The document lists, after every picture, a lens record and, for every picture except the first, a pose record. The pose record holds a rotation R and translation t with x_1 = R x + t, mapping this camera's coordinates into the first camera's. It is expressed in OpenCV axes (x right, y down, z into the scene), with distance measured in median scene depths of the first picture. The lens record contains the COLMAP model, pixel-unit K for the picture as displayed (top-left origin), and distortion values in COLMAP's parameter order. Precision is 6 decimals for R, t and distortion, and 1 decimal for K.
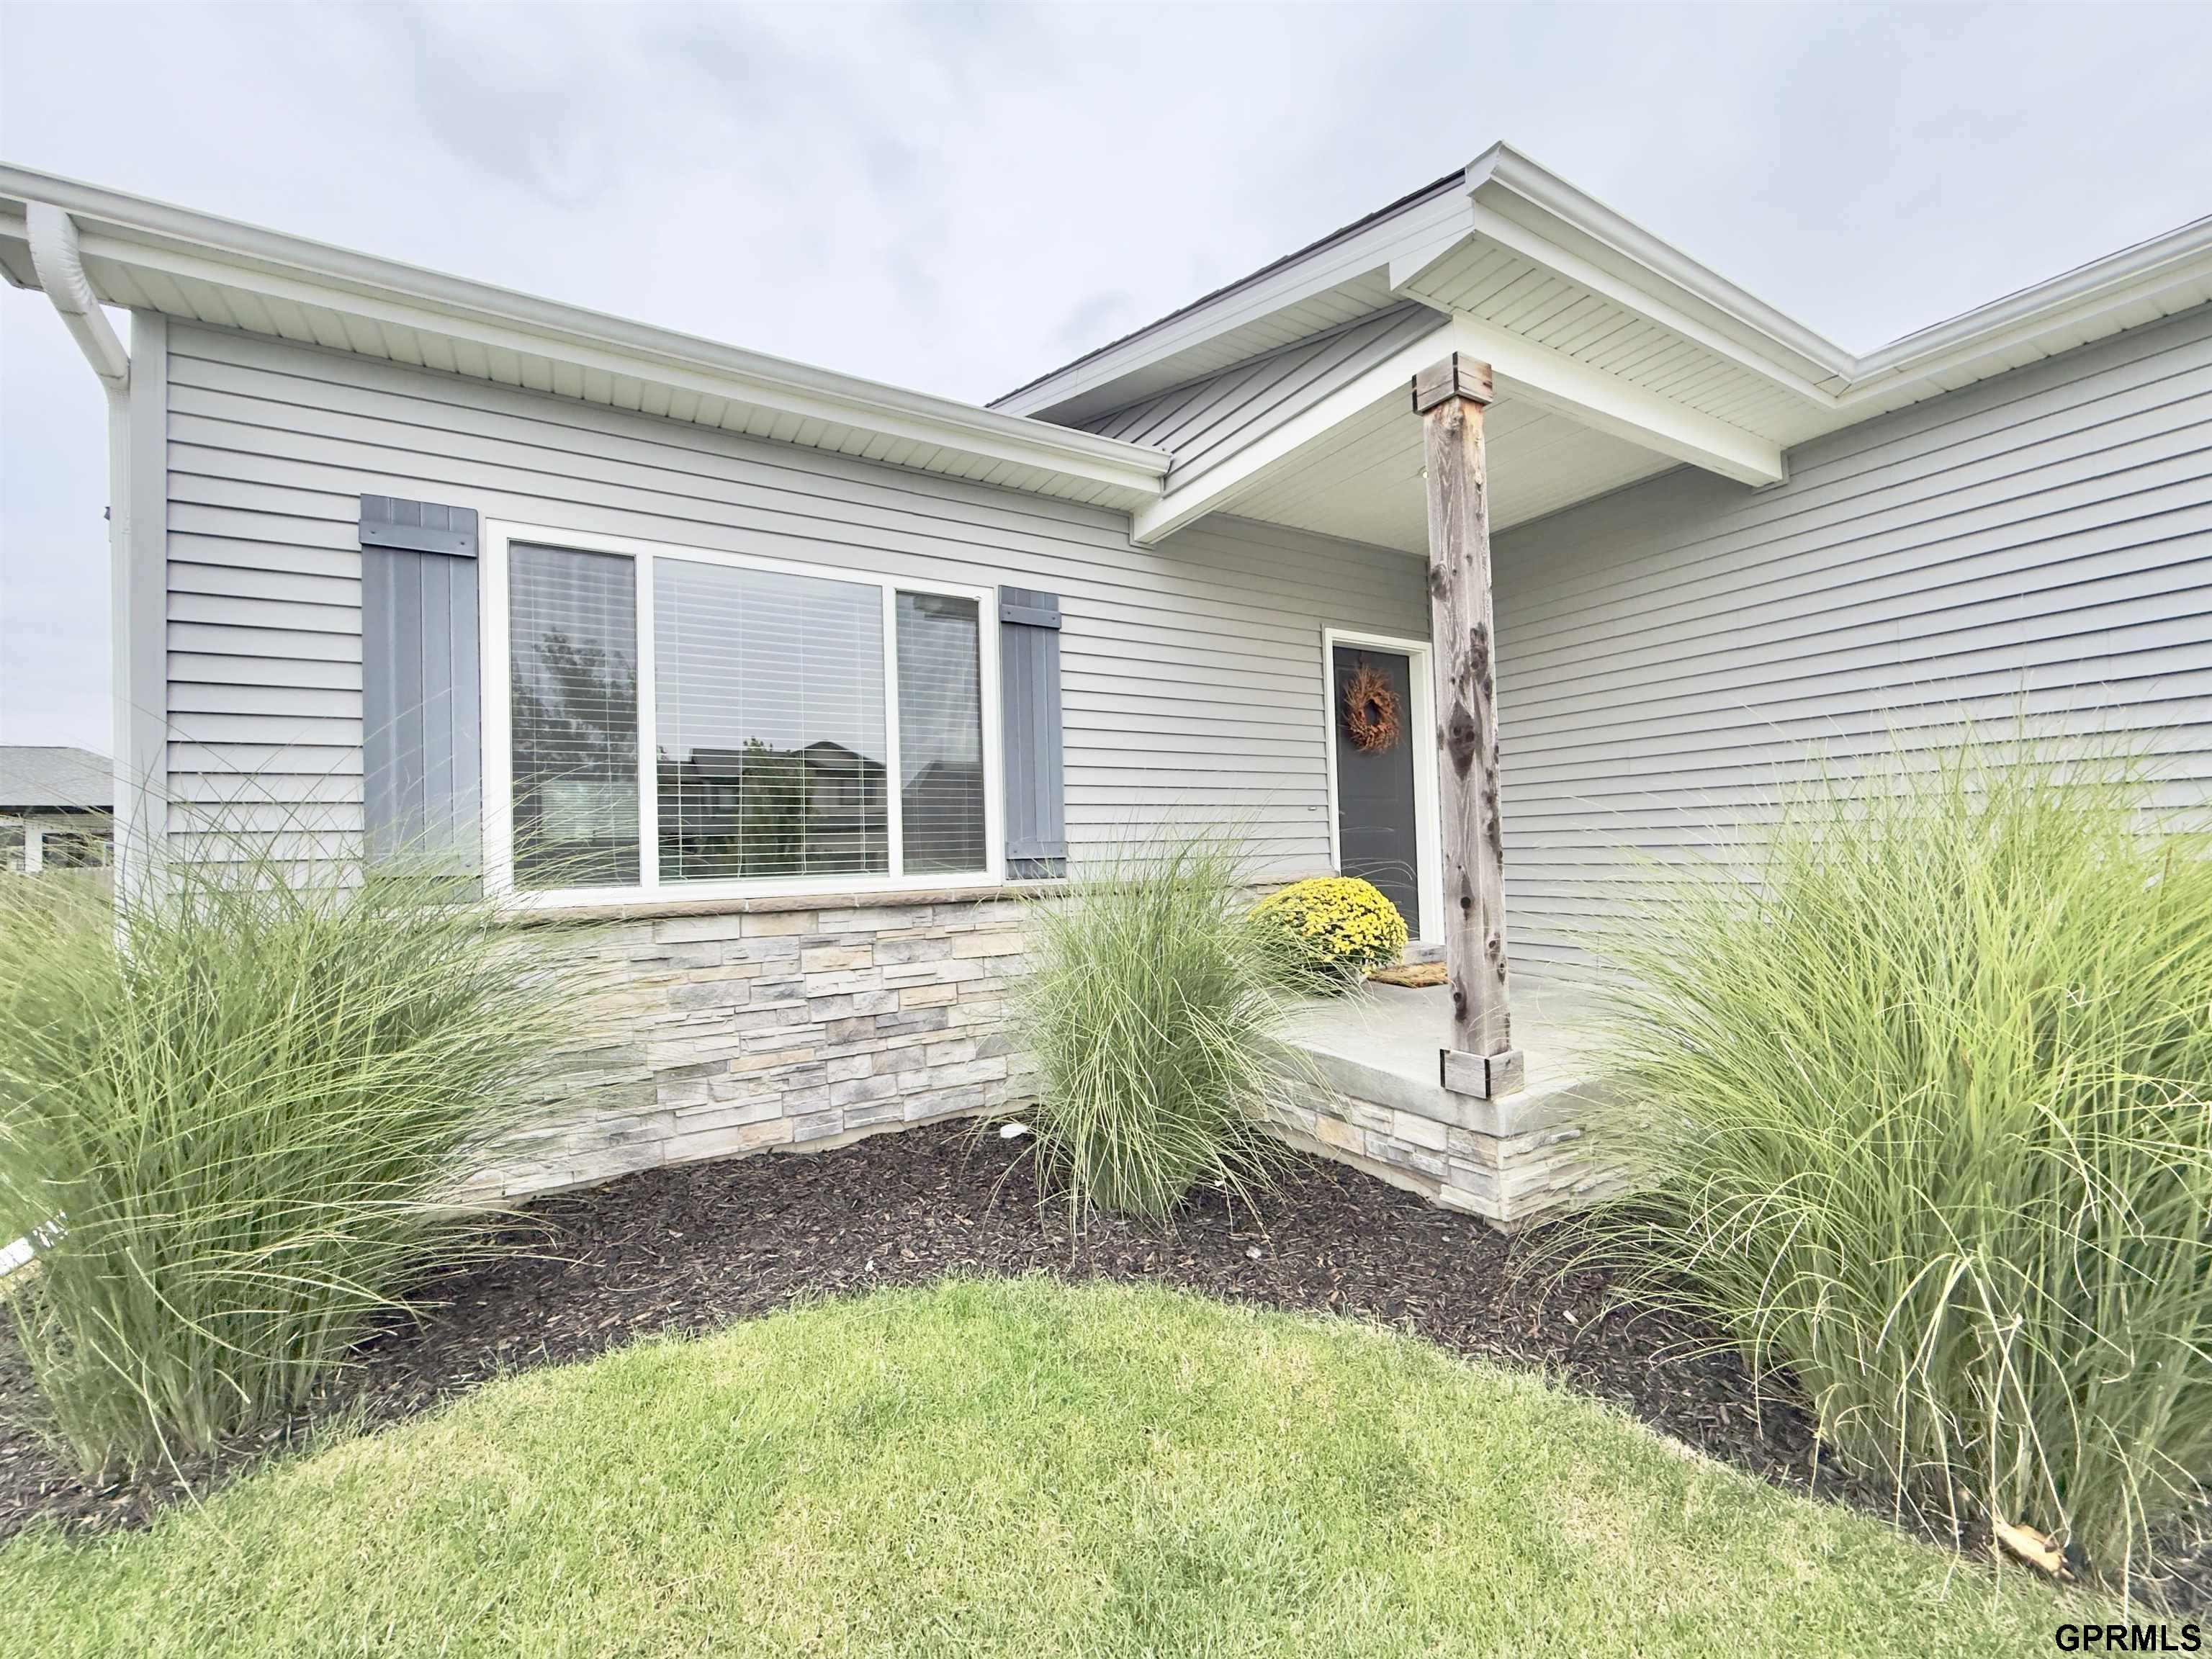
lens RADIAL K [[885.7, 0, 1088.9], [0, 885.7, 829.9], [0, 0, 1]] dist [-0.000644, -0.000156]
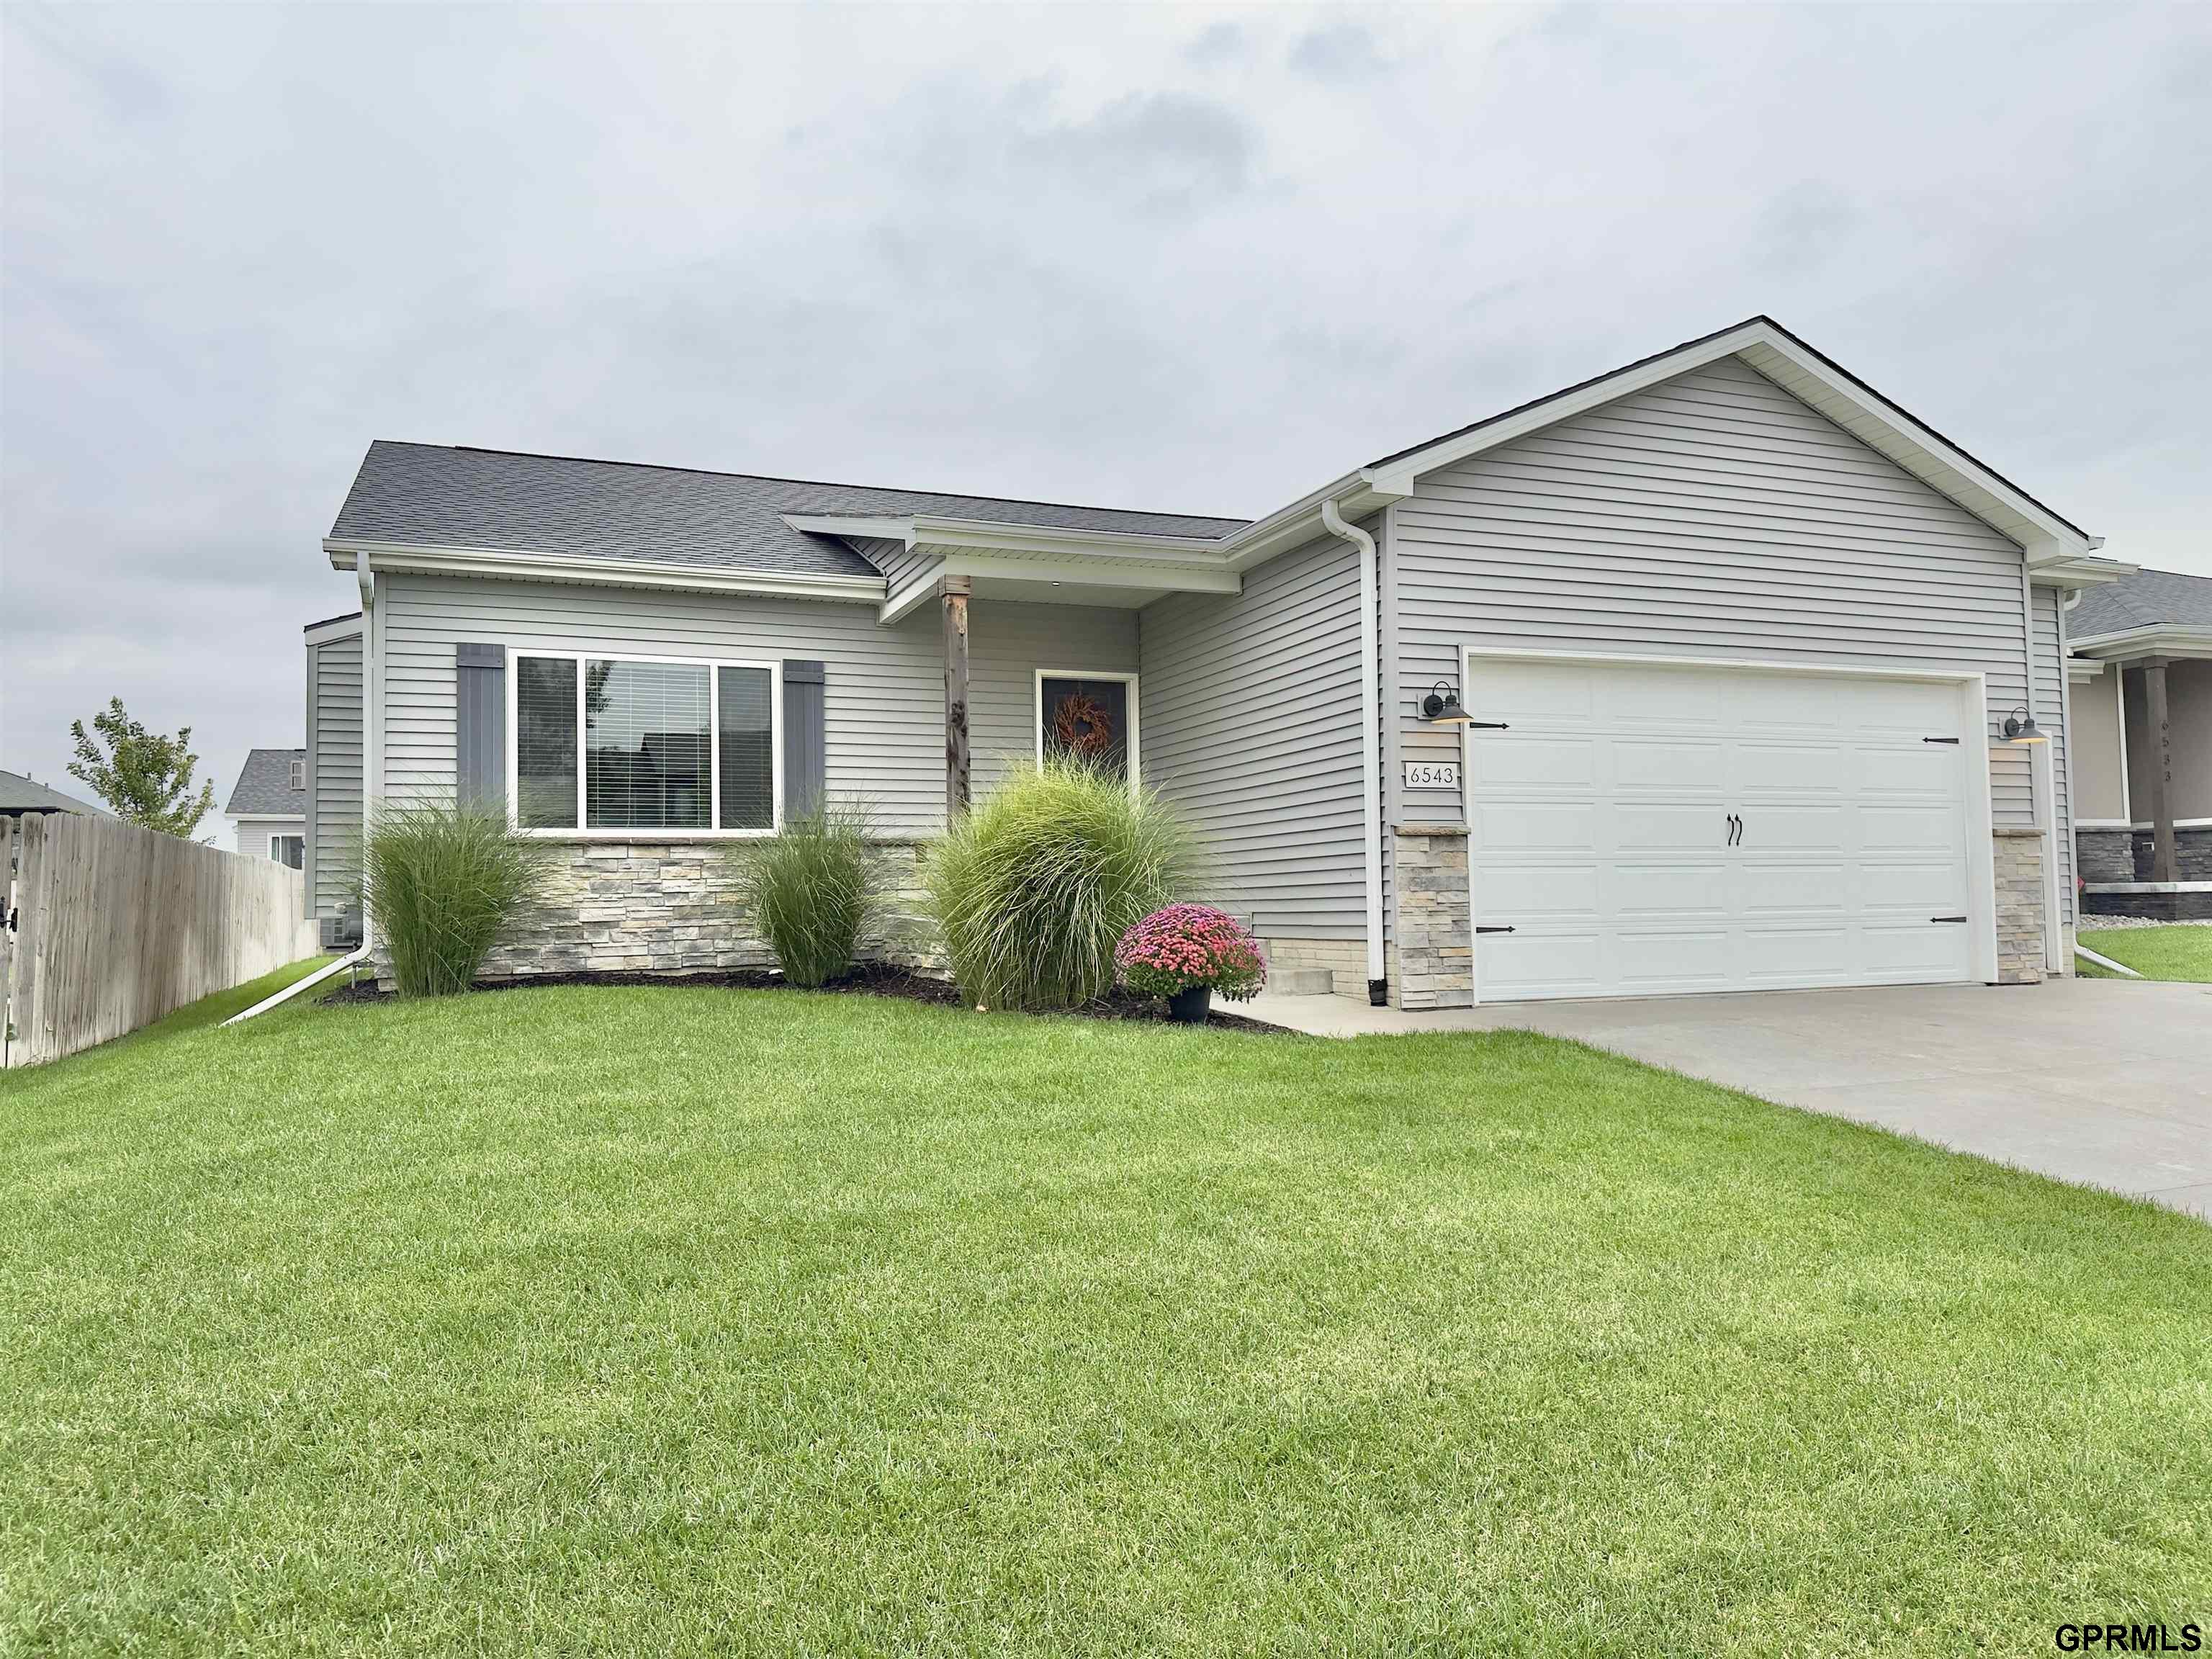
lens RADIAL K [[1538.0, 0, 1106.0], [0, 1538.0, 829.5], [0, 0, 1]] dist [0.119124, -0.181773]
pose [[0.990182, 0.004614, -0.139711, 1.019481], [-0.007763, 0.999728, -0.022001, 0.118765], [0.139571, 0.022870, 0.989948, -2.020102]]
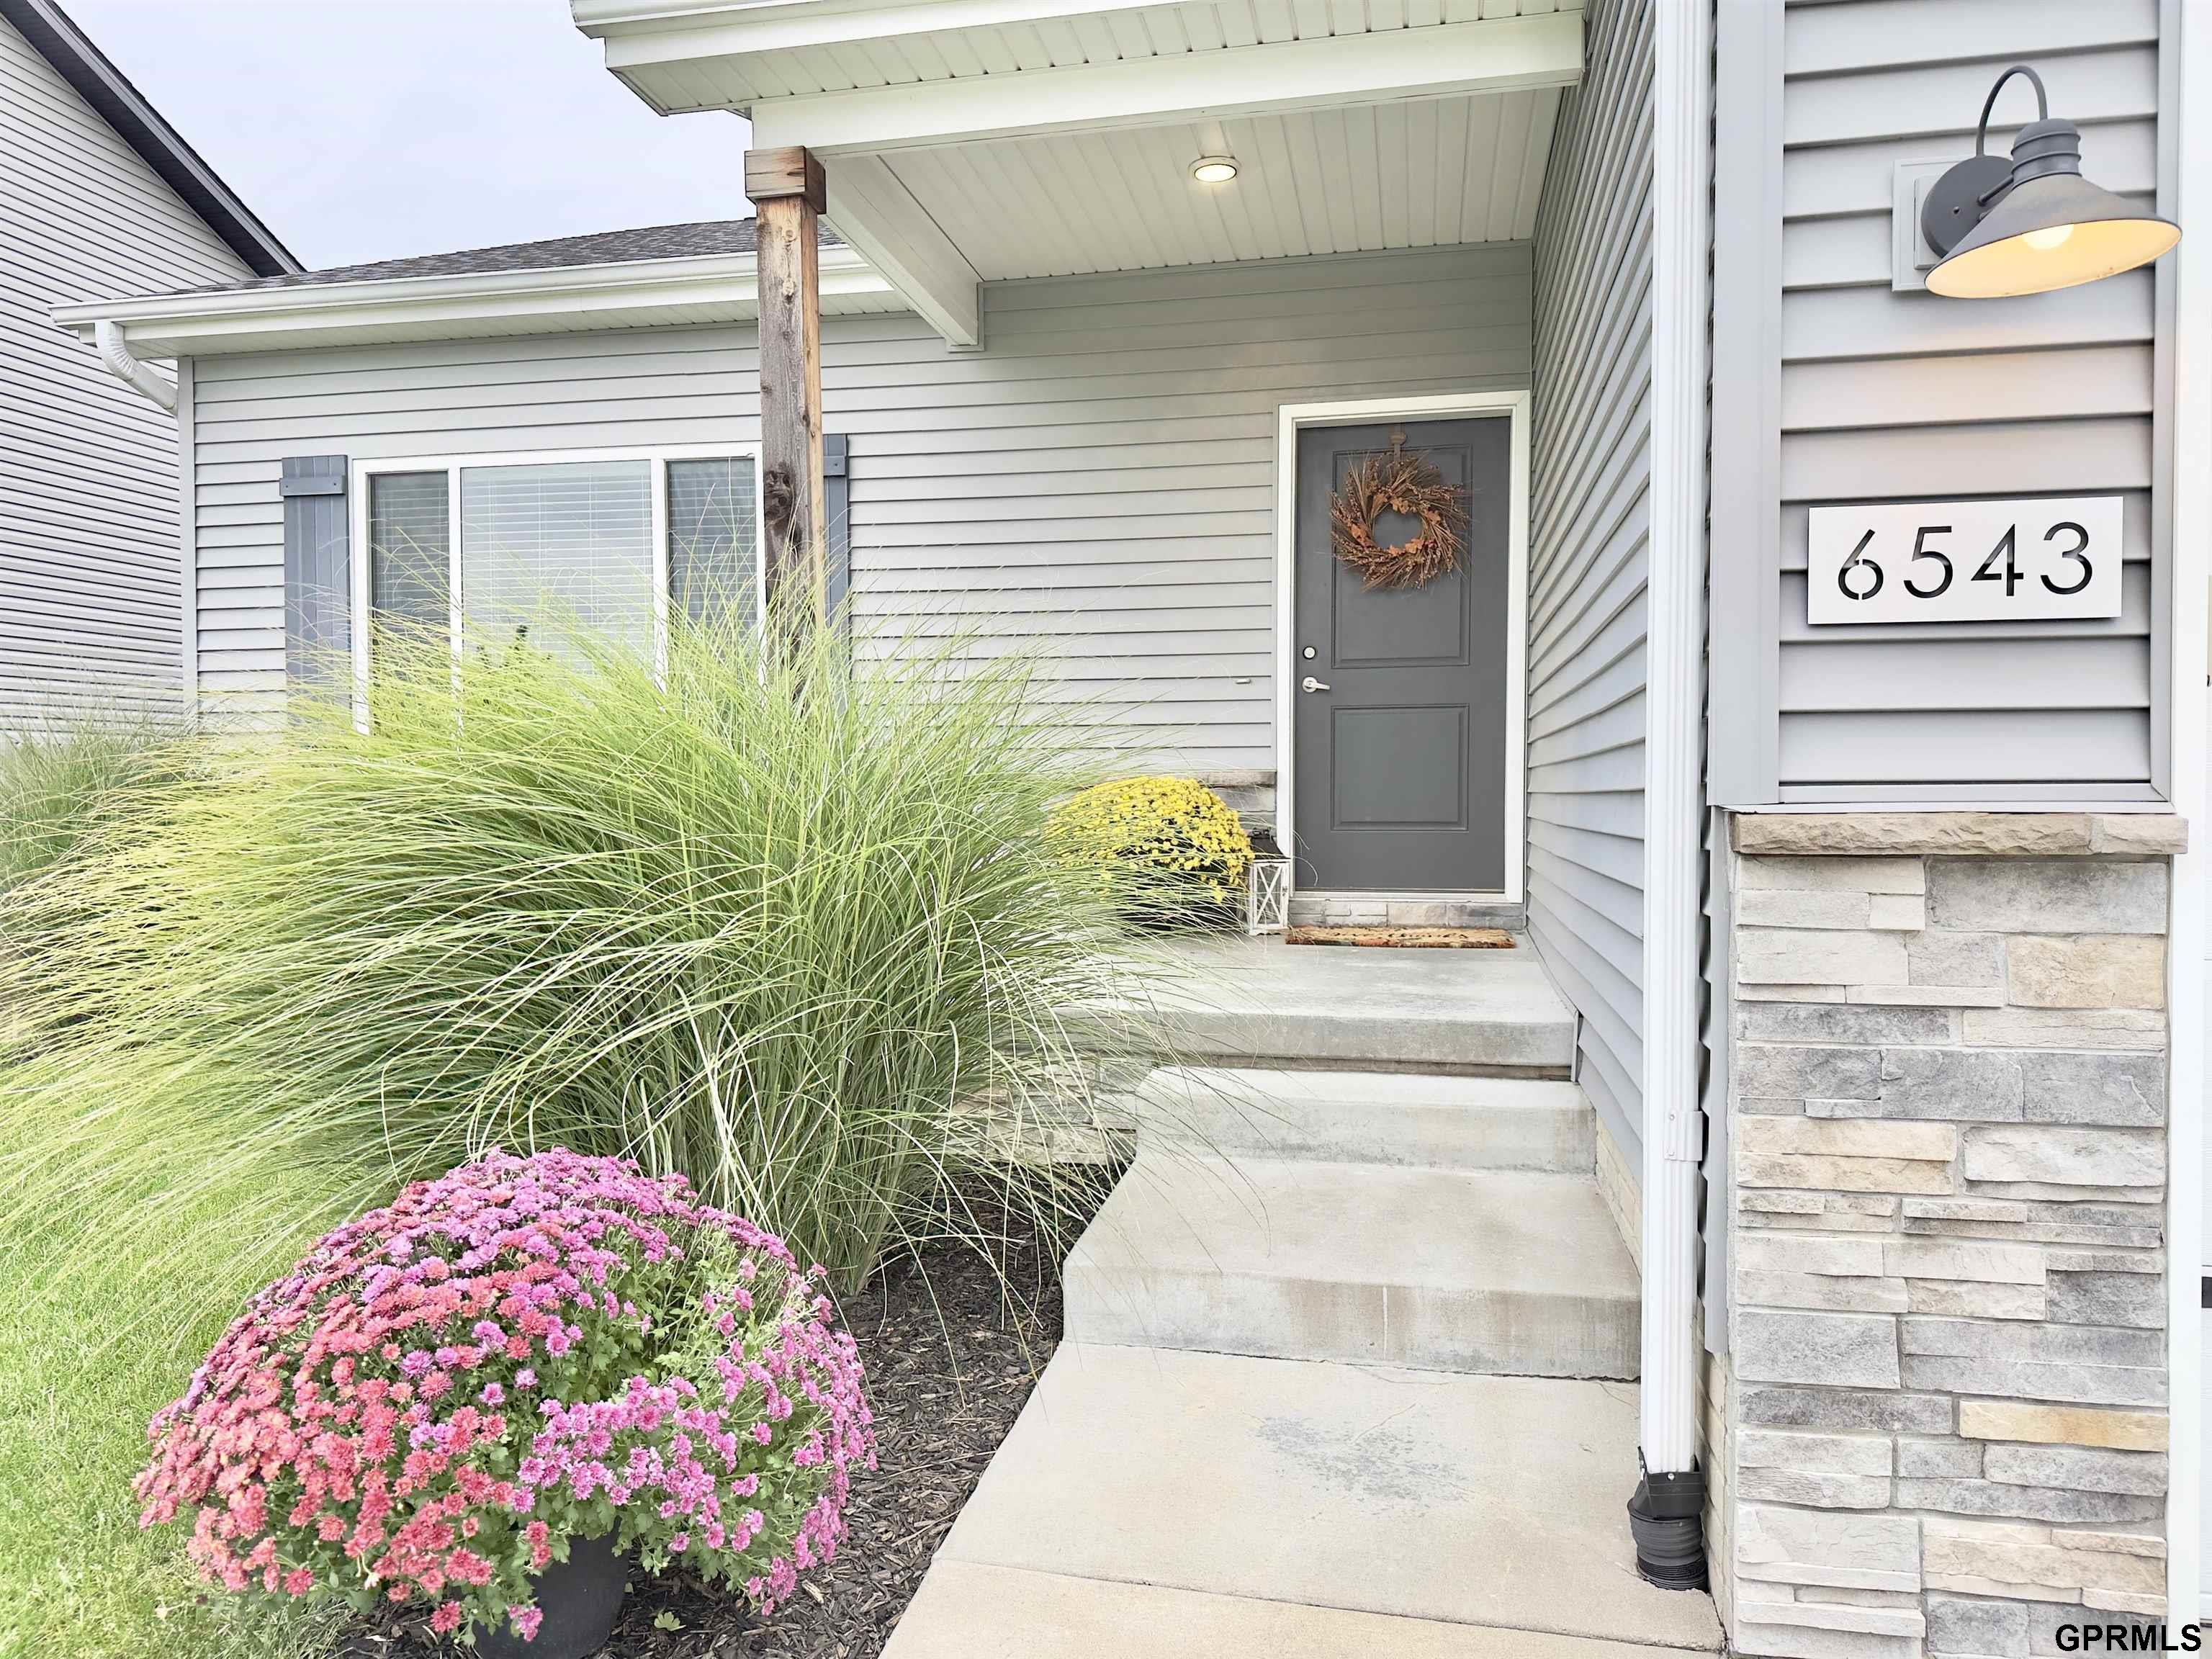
lens RADIAL K [[1538.0, 0, 1106.0], [0, 1538.0, 829.5], [0, 0, 1]] dist [0.119124, -0.181773]
pose [[0.739102, 0.042994, -0.672220, 1.352342], [-0.001968, 0.998094, 0.061673, 0.024366], [0.673591, -0.044259, 0.737778, 0.057120]]
